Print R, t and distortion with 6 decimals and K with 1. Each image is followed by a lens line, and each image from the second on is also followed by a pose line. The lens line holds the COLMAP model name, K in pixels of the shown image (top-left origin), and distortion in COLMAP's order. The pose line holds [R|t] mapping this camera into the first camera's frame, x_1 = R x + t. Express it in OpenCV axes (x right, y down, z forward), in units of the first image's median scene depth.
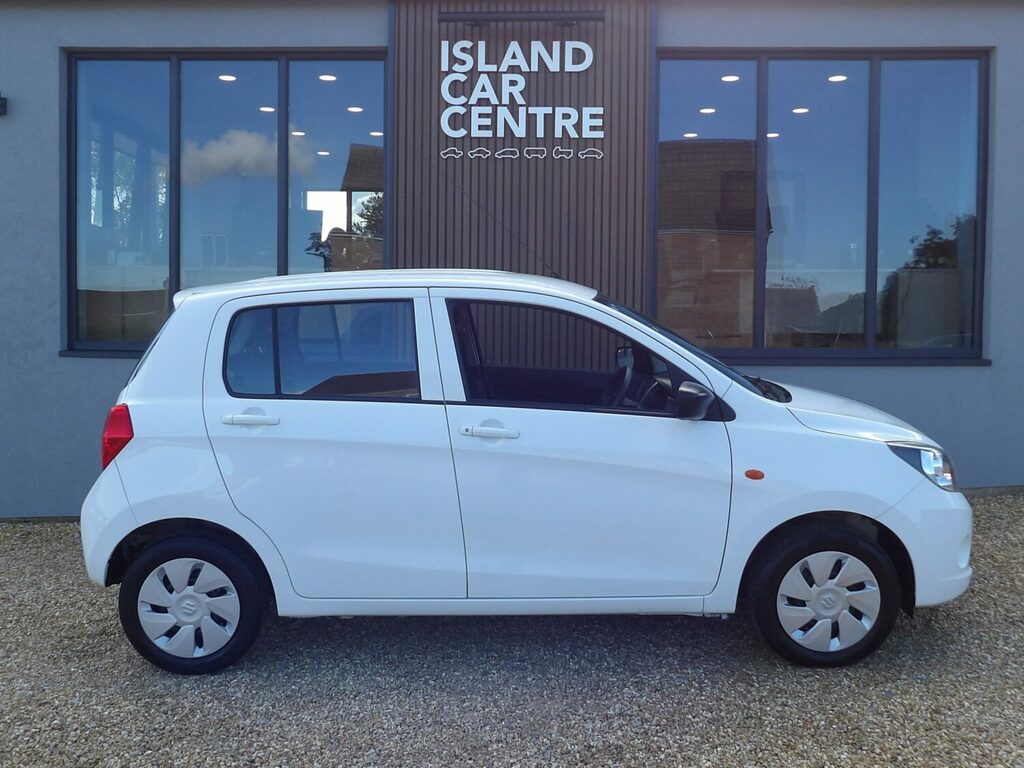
lens RADIAL K [[1028.4, 0, 505.9], [0, 1028.4, 369.2], [0, 0, 1]] dist [-0.016538, -0.003848]
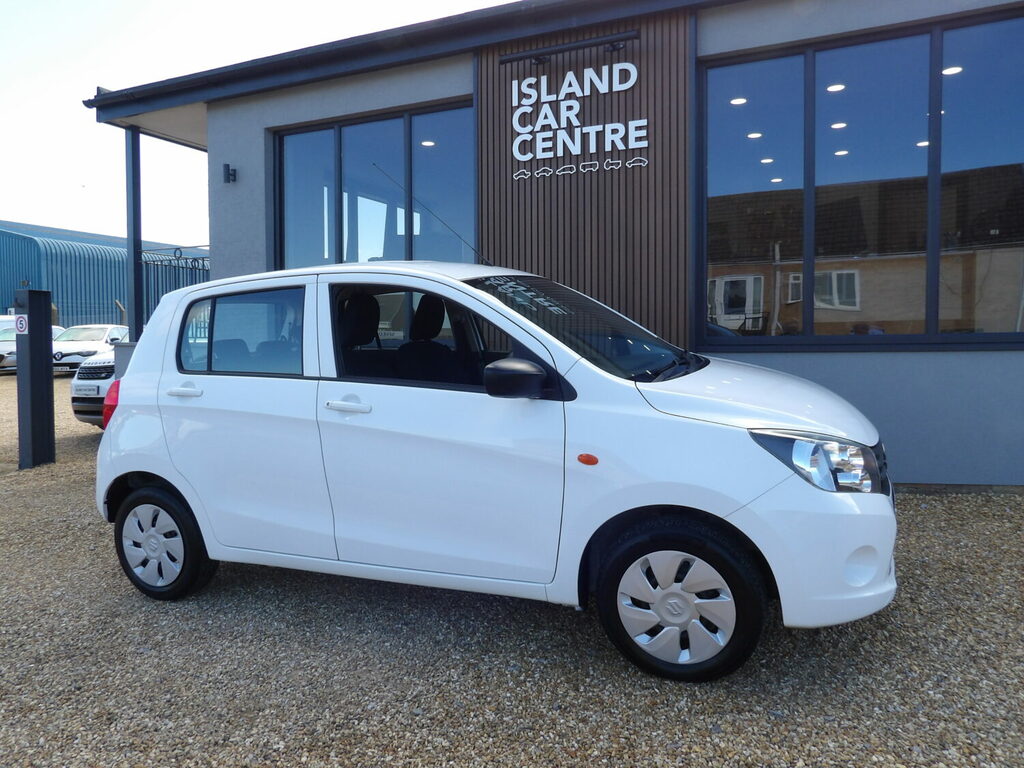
lens RADIAL K [[729.2, 0, 508.9], [0, 729.2, 366.4], [0, 0, 1]] dist [-0.028846, 0.036318]
pose [[0.922456, -0.000157, -0.386102, 0.258359], [-0.001200, 0.999994, -0.003273, 0.013242], [0.386100, 0.003482, 0.922450, 0.223978]]
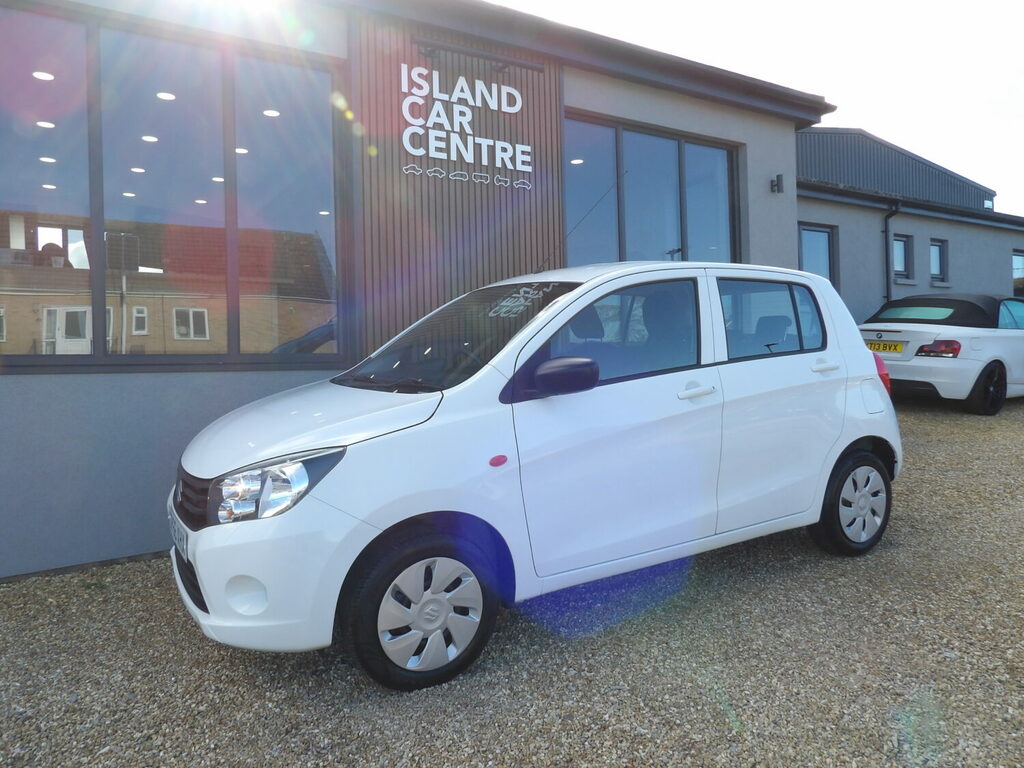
lens RADIAL K [[729.2, 0, 508.9], [0, 729.2, 366.4], [0, 0, 1]] dist [-0.028846, 0.036318]
pose [[0.829267, -0.028491, 0.558126, -0.398105], [0.056382, 0.997869, -0.032833, 0.023240], [-0.556001, 0.058695, 0.829106, 0.334905]]
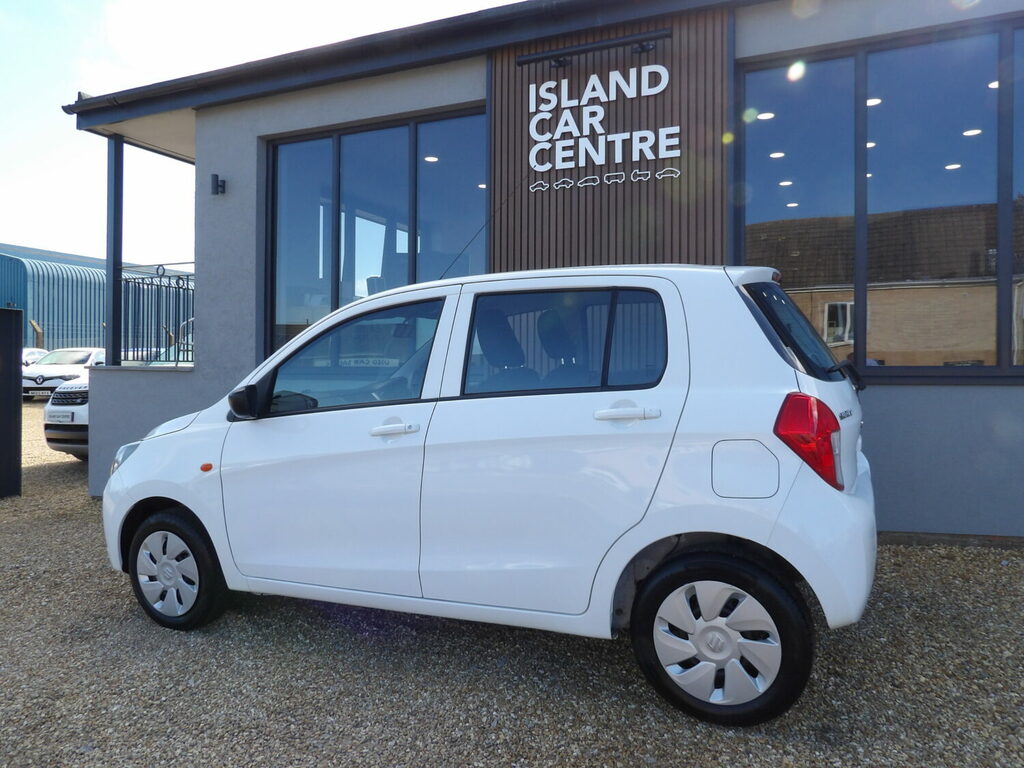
lens RADIAL K [[723.3, 0, 513.7], [0, 723.3, 369.7], [0, 0, 1]] dist [-0.008432, -0.000207]
pose [[0.929401, -0.003742, -0.369052, 0.203042], [-0.011142, 0.999208, -0.038190, 0.011403], [0.368903, 0.039606, 0.928624, 0.294687]]
